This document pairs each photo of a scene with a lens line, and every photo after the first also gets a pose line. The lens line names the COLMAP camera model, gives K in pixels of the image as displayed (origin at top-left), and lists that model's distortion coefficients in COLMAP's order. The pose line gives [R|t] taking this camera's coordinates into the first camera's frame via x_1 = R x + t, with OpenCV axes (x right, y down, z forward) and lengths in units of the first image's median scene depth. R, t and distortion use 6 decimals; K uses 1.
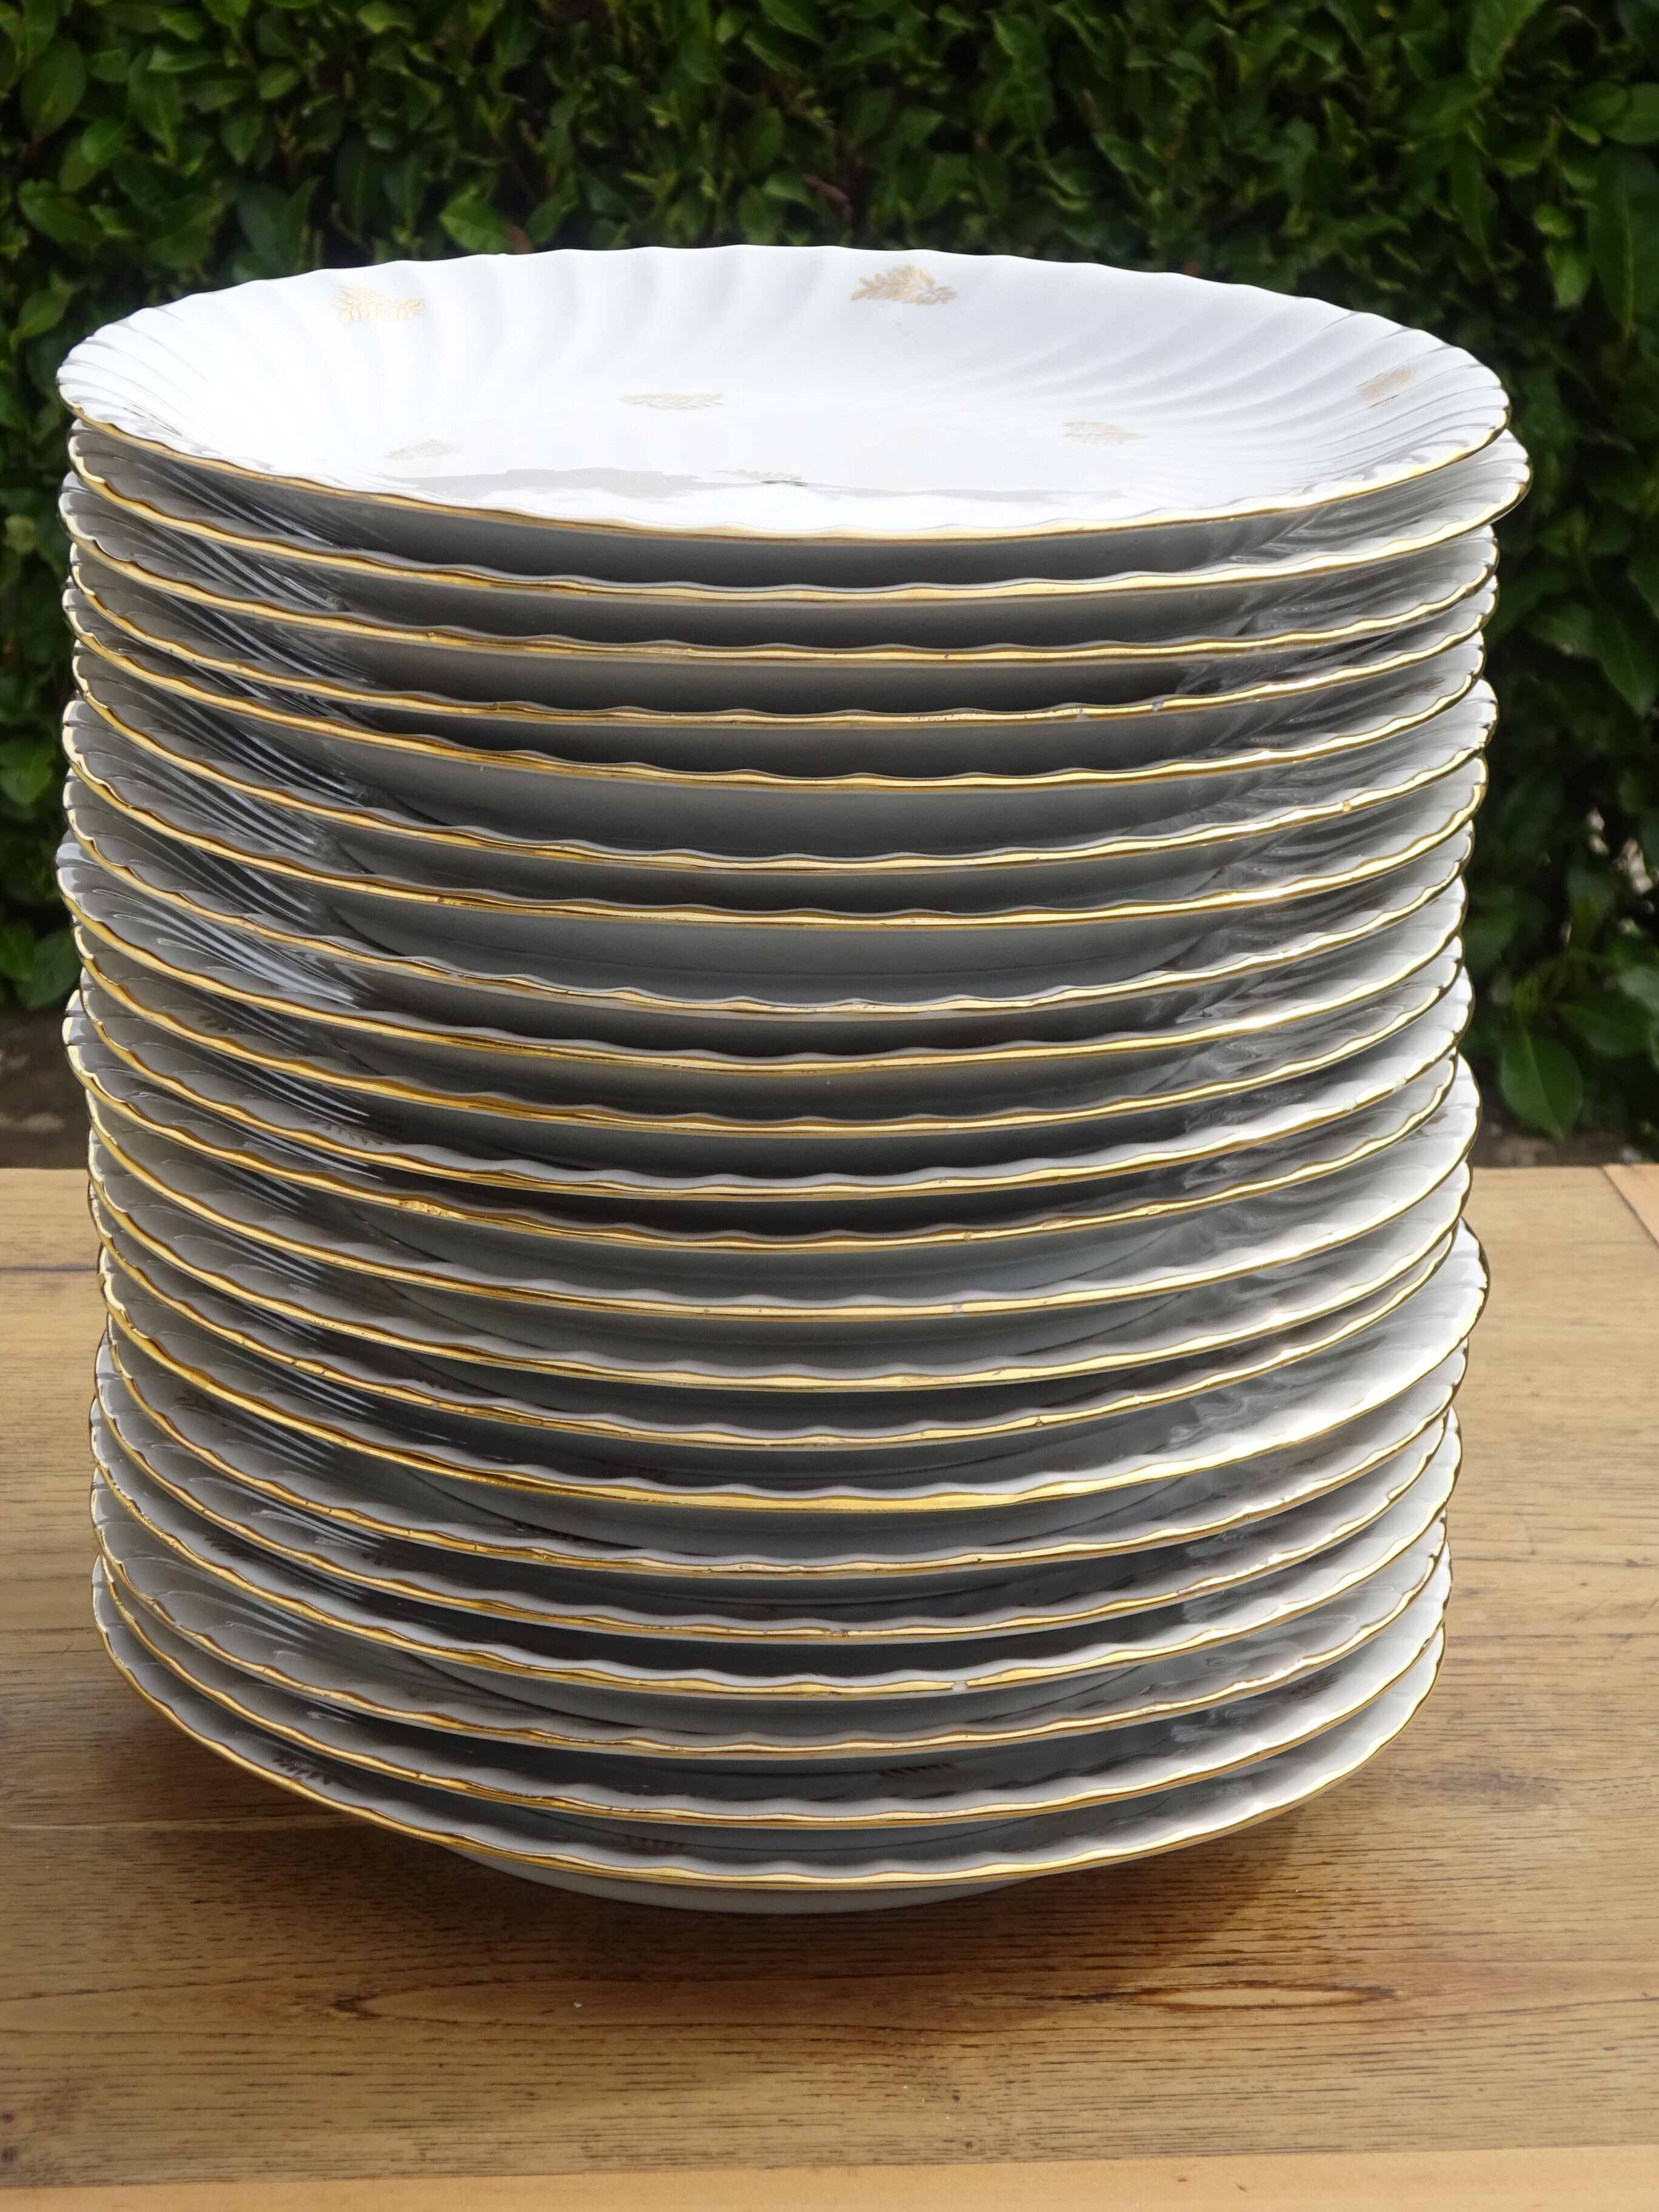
lens RADIAL K [[4966.3, 0, 829.5], [0, 4966.3, 1106.0], [0, 0, 1]] dist [0.017722, -0.072362]
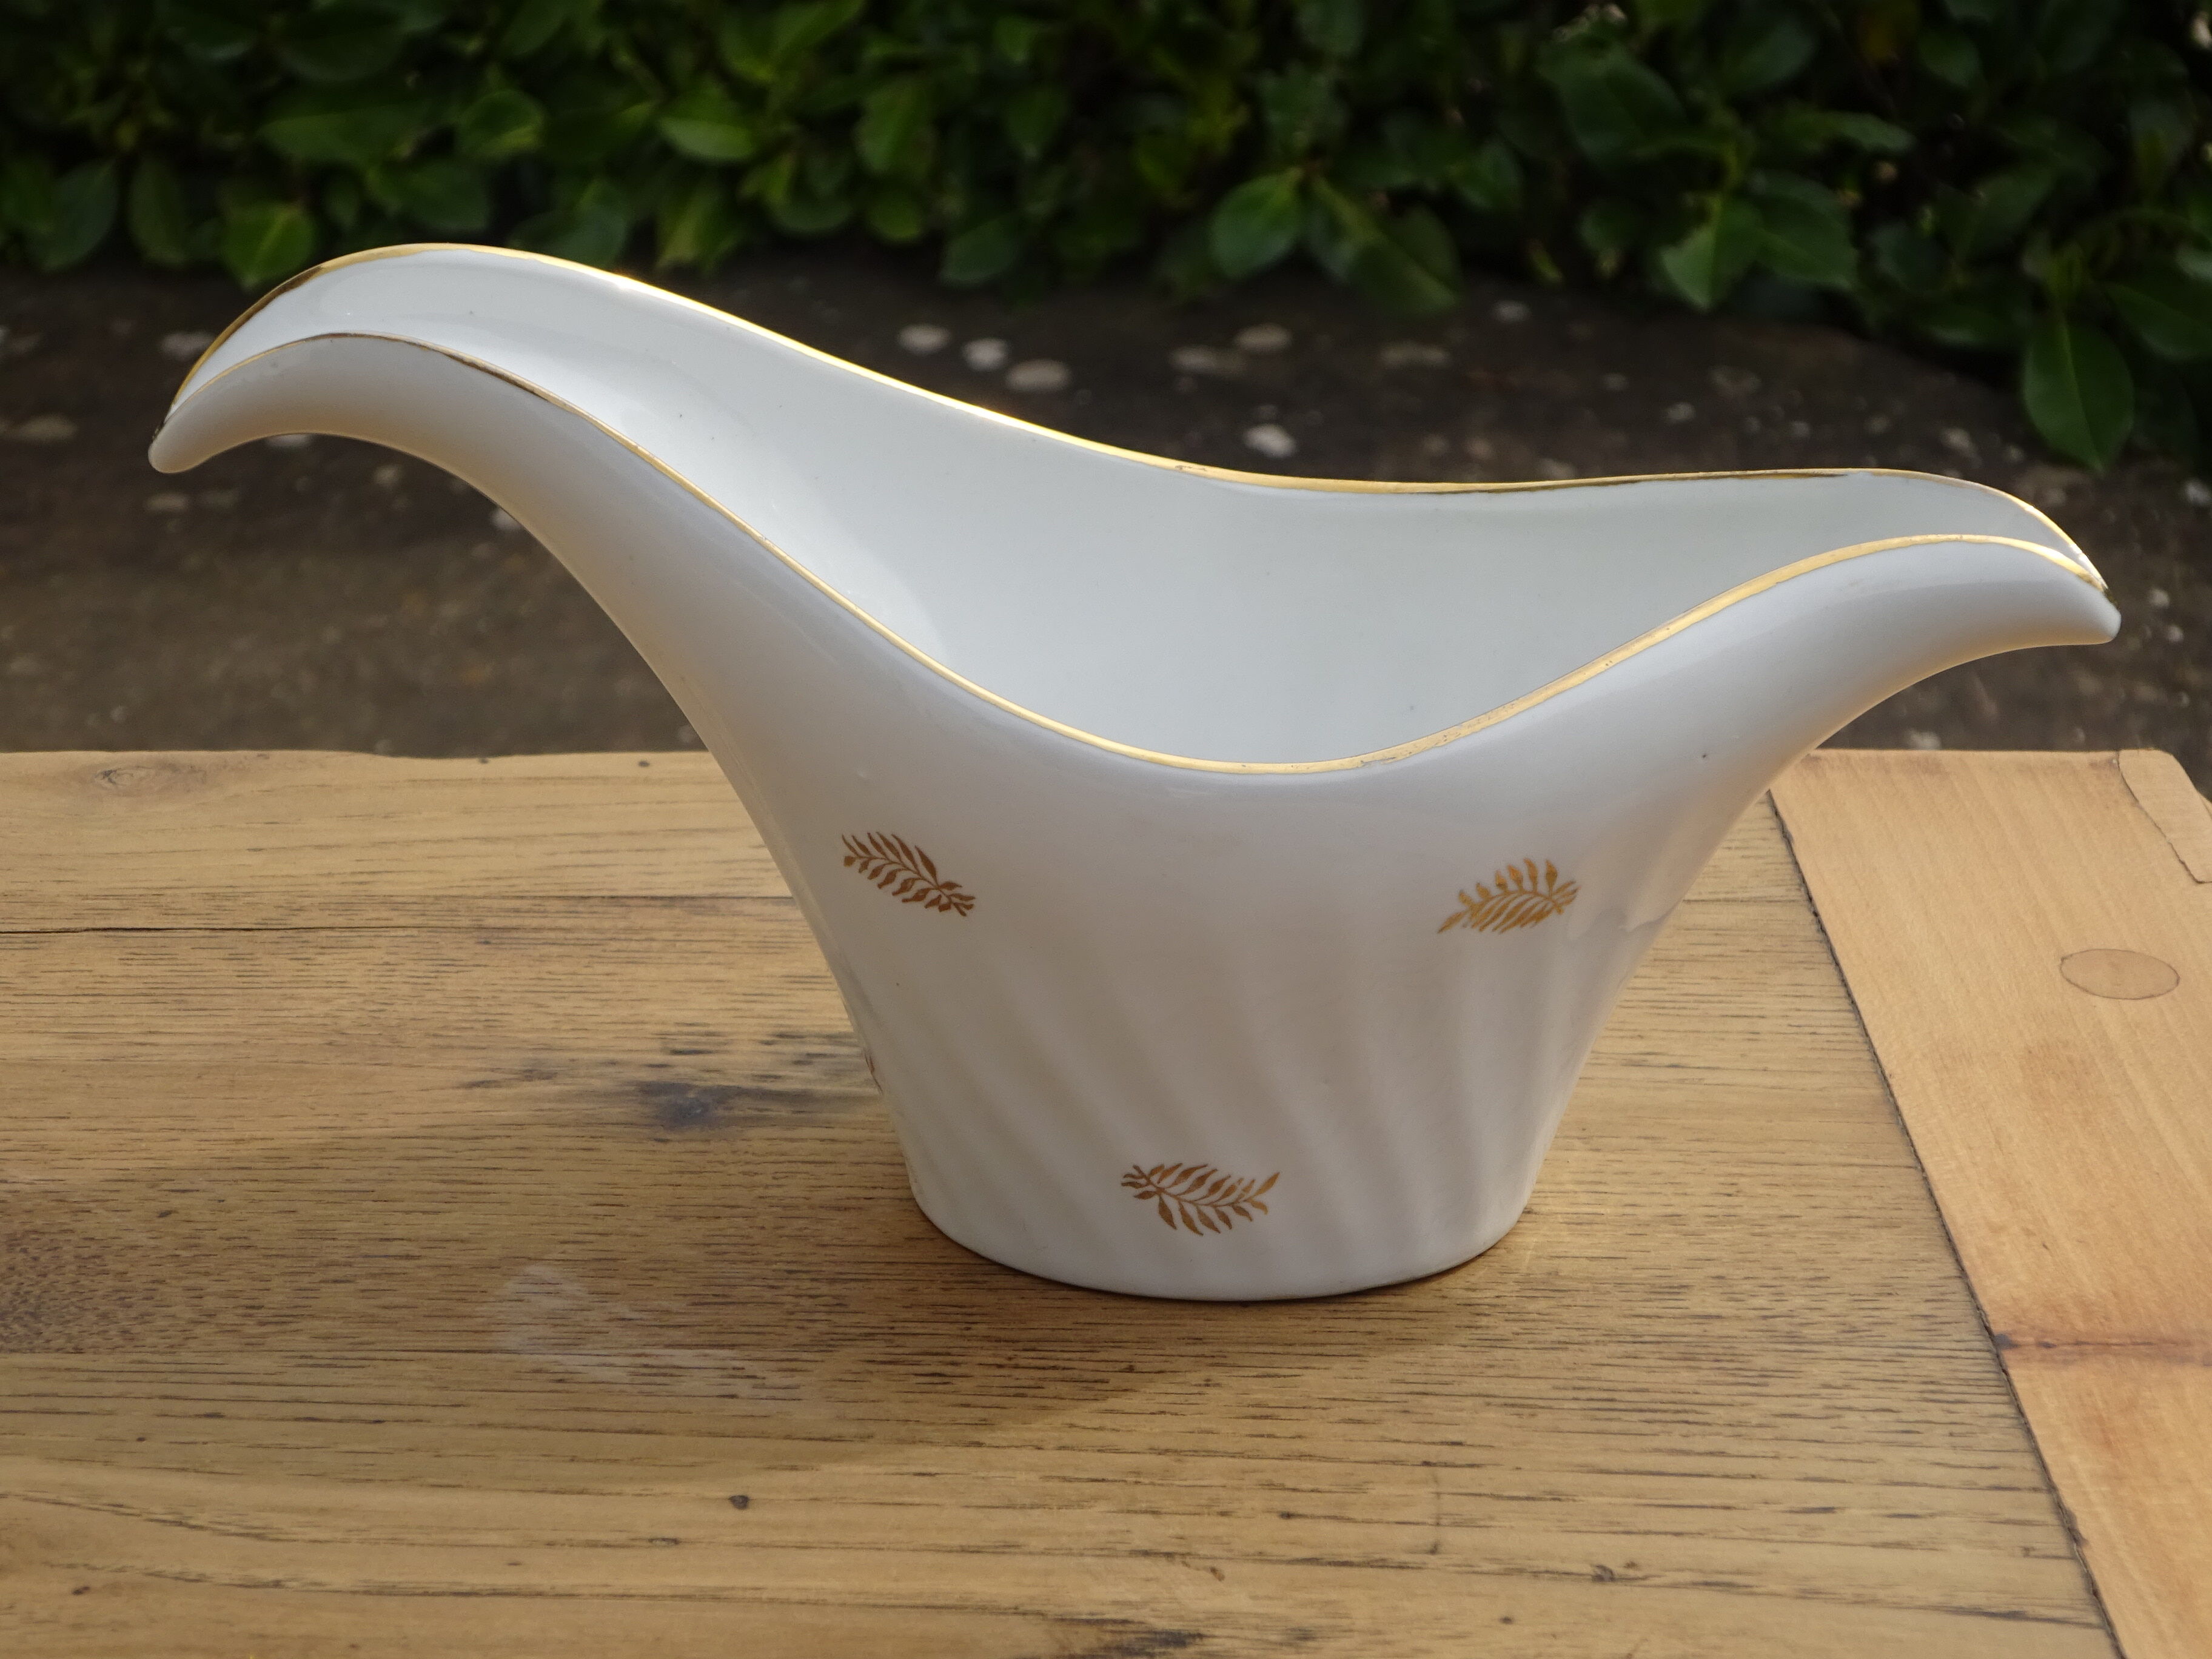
lens RADIAL K [[6150.4, 0, 1106.0], [0, 6150.4, 829.5], [0, 0, 1]] dist [0.046045, 0.369143]
pose [[0.999235, 0.012677, -0.037000, 0.131382], [-0.009642, 0.996661, 0.081076, -0.049398], [0.037904, -0.080657, 0.996021, 0.310698]]
